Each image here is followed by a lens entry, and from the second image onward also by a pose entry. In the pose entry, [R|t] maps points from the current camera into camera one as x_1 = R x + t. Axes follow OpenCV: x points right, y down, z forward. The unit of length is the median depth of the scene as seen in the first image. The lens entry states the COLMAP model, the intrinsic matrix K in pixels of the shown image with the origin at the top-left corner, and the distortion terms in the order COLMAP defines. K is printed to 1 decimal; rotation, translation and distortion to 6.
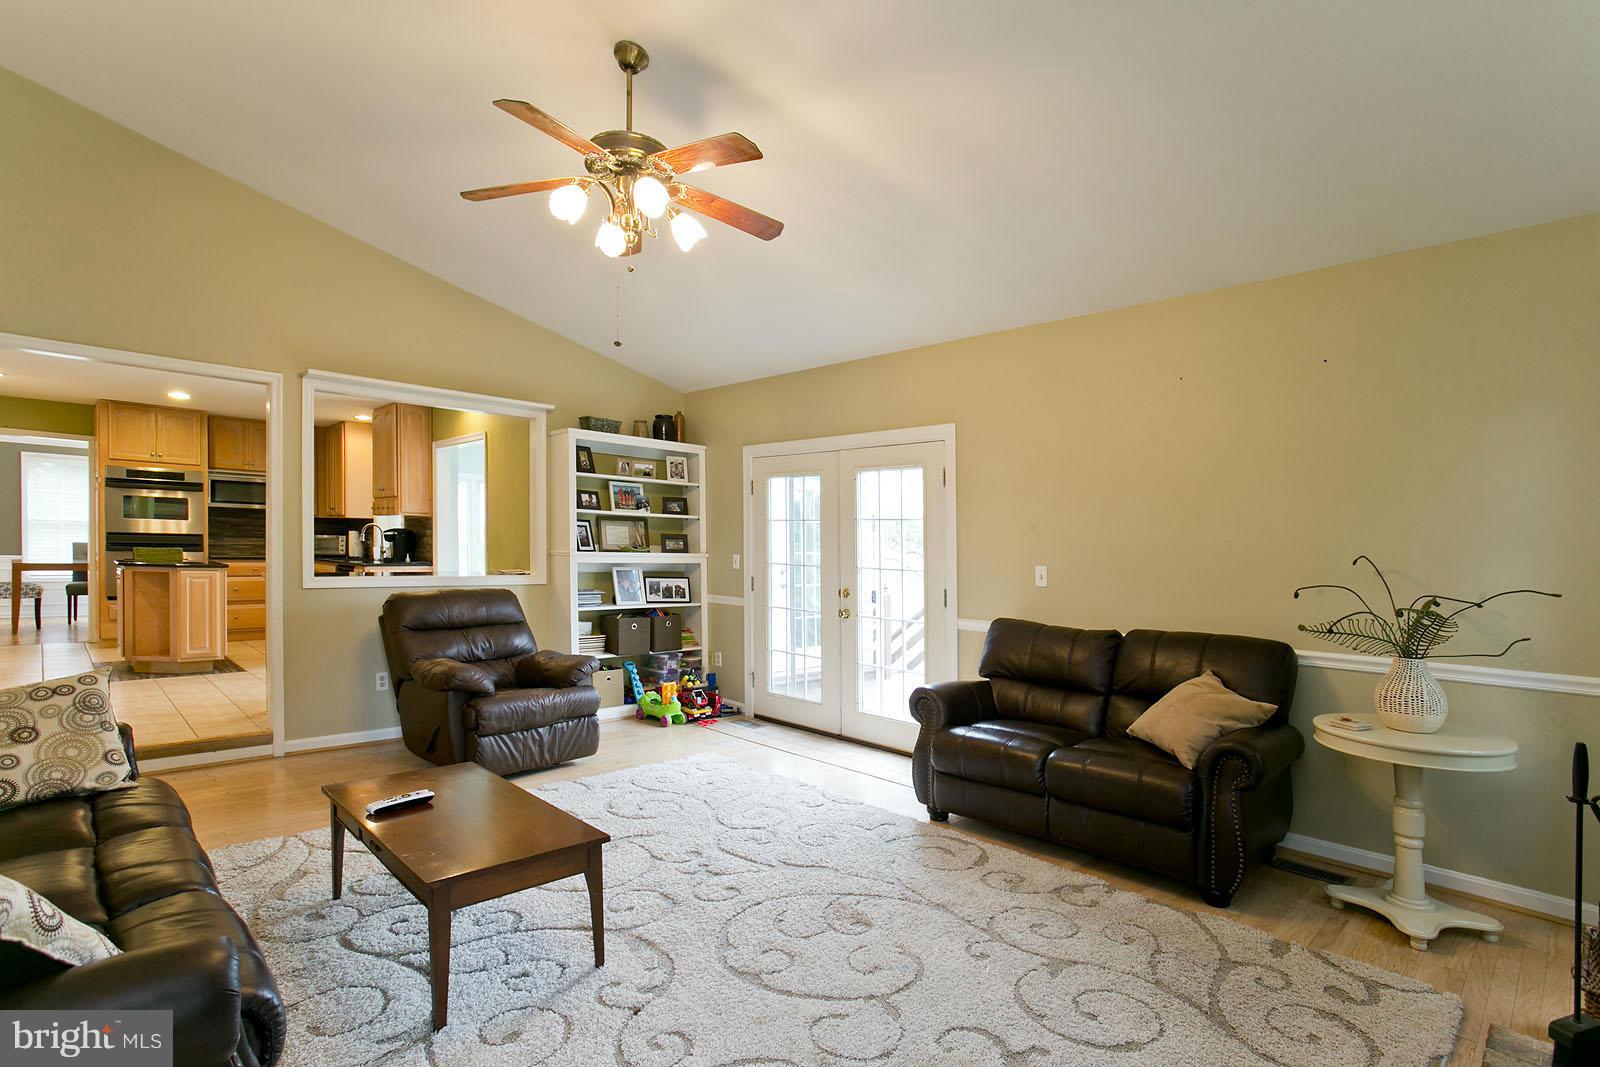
lens RADIAL K [[778.0, 0, 831.3], [0, 778.0, 566.5], [0, 0, 1]] dist [0.001275, 0.001587]
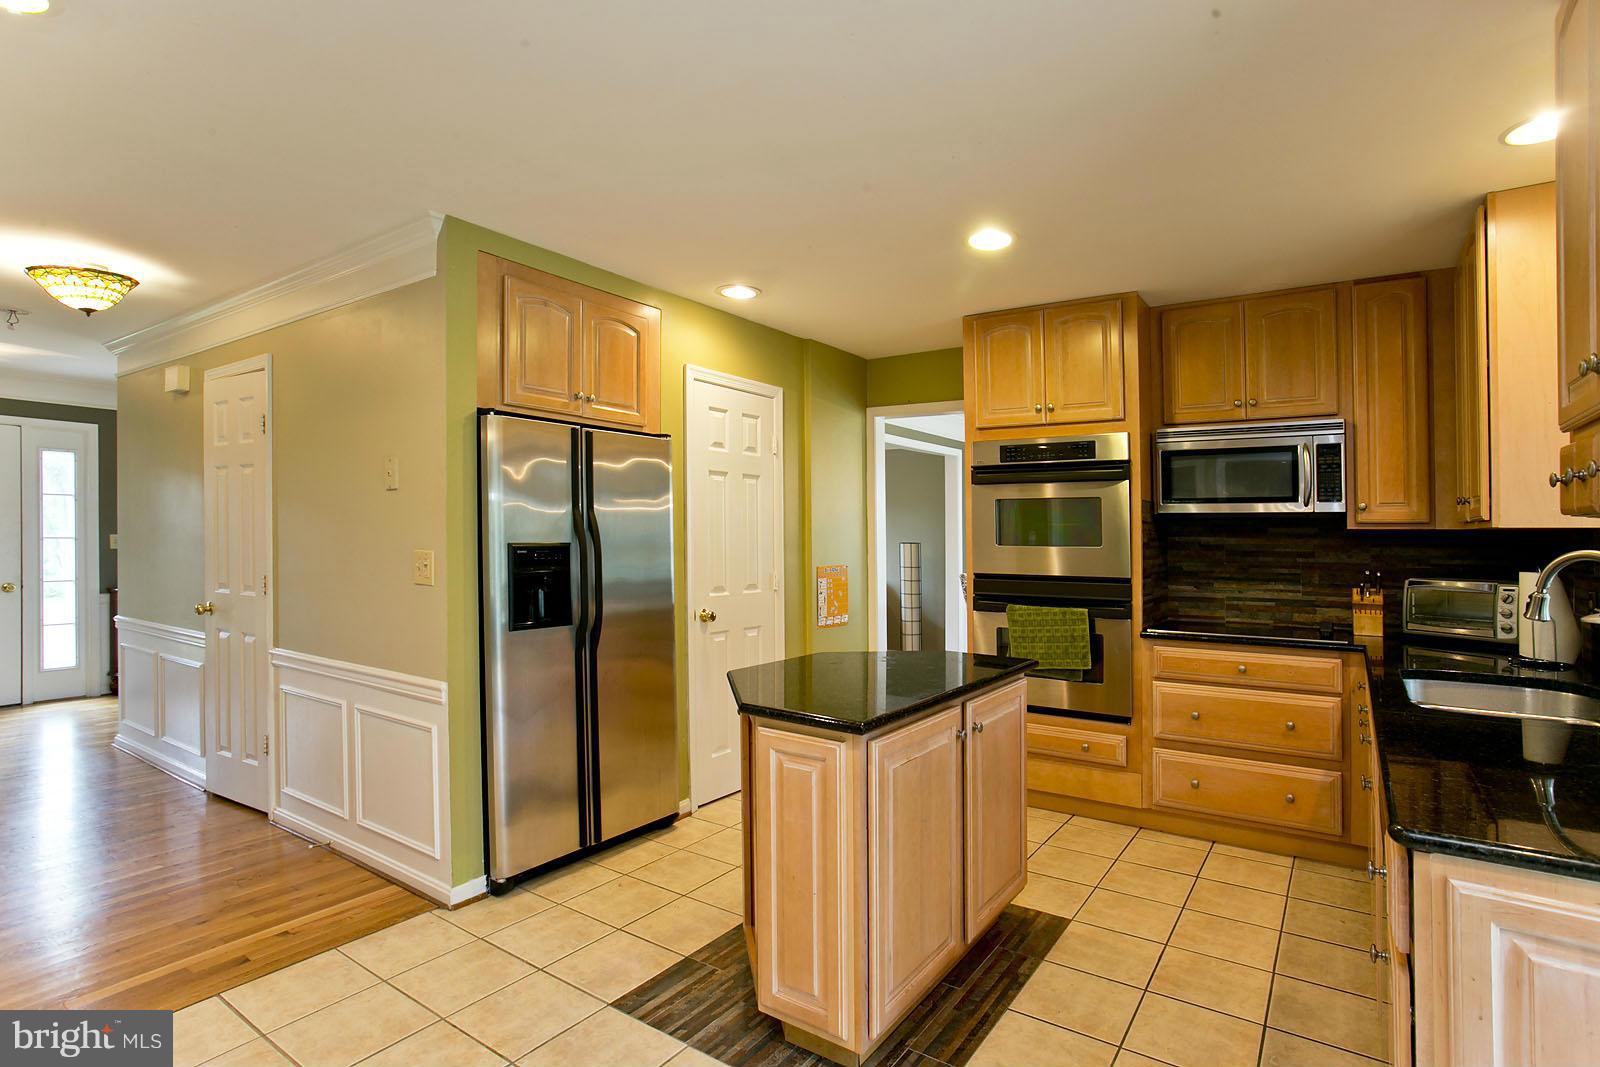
lens RADIAL K [[824.5, 0, 800.0], [0, 824.5, 533.5], [0, 0, 1]] dist [-0.003239, -0.000036]
pose [[0.188098, -0.026736, -0.981786, -0.393778], [-0.026447, 0.999129, -0.032275, -0.046617], [0.981794, 0.032036, 0.187227, 0.734916]]
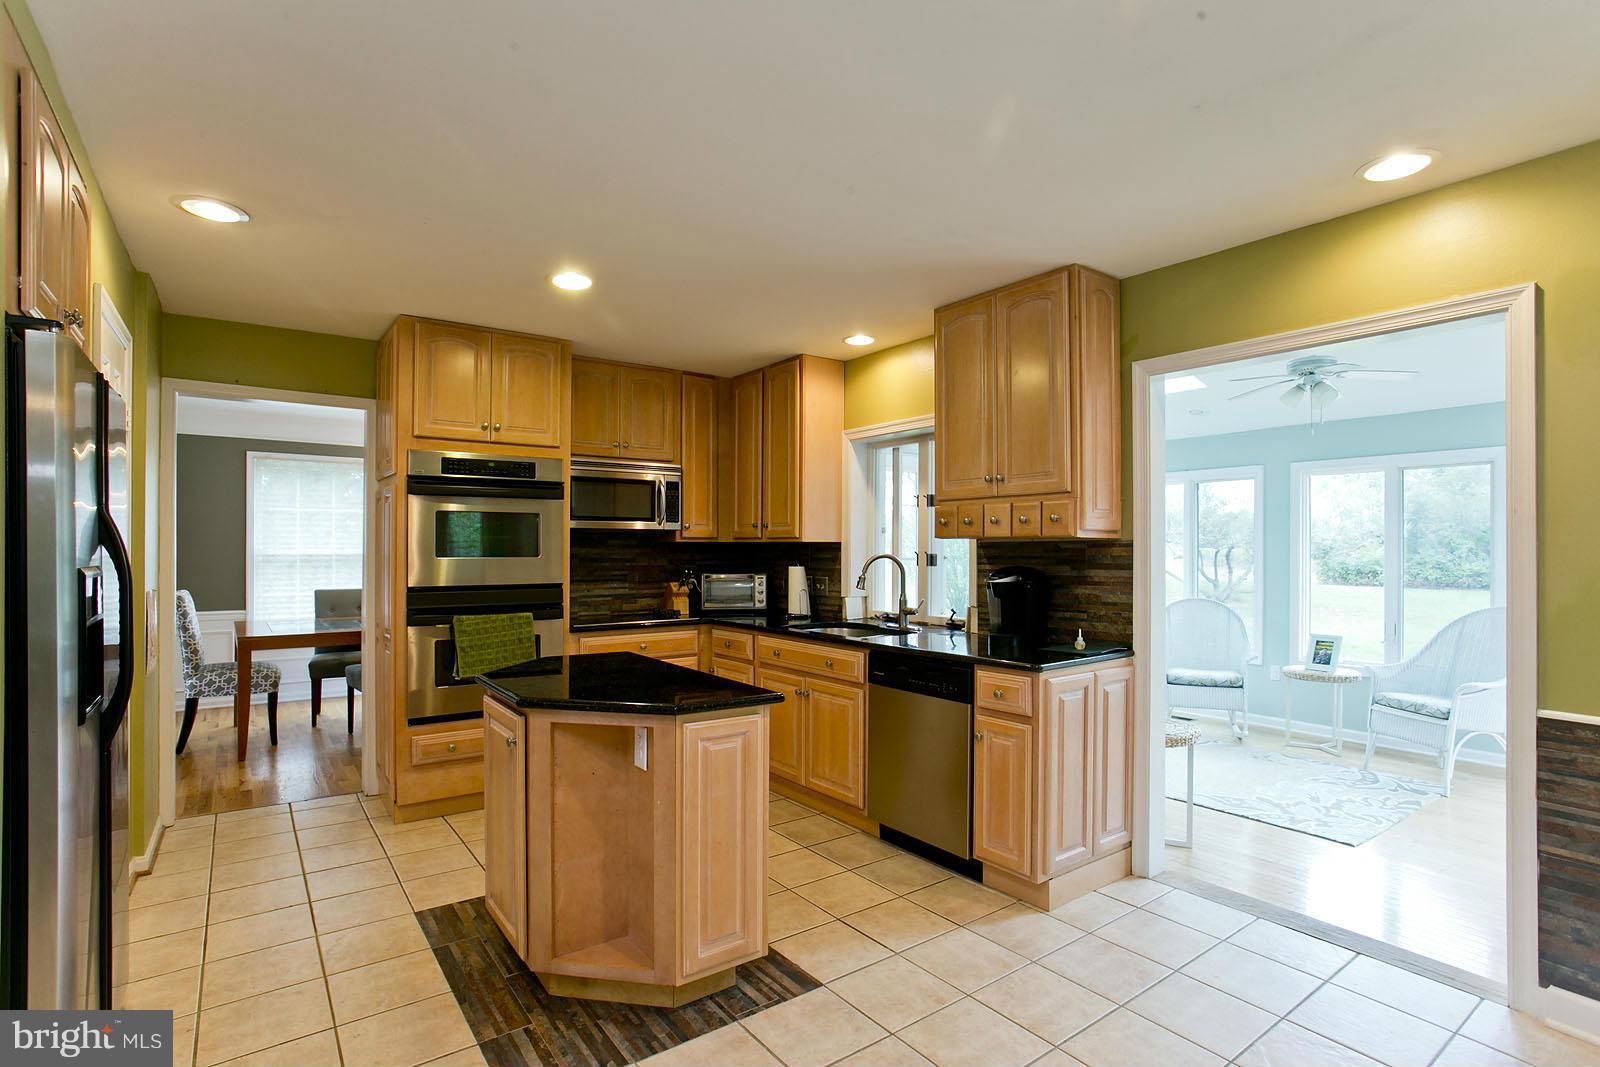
lens RADIAL K [[808.2, 0, 860.6], [0, 808.2, 538.6], [0, 0, 1]] dist [-0.068650, 0.034013]
pose [[0.992008, -0.027016, -0.123252, -0.550715], [0.022351, 0.998986, -0.039074, -0.045787], [0.124183, 0.036007, 0.991606, 0.509360]]
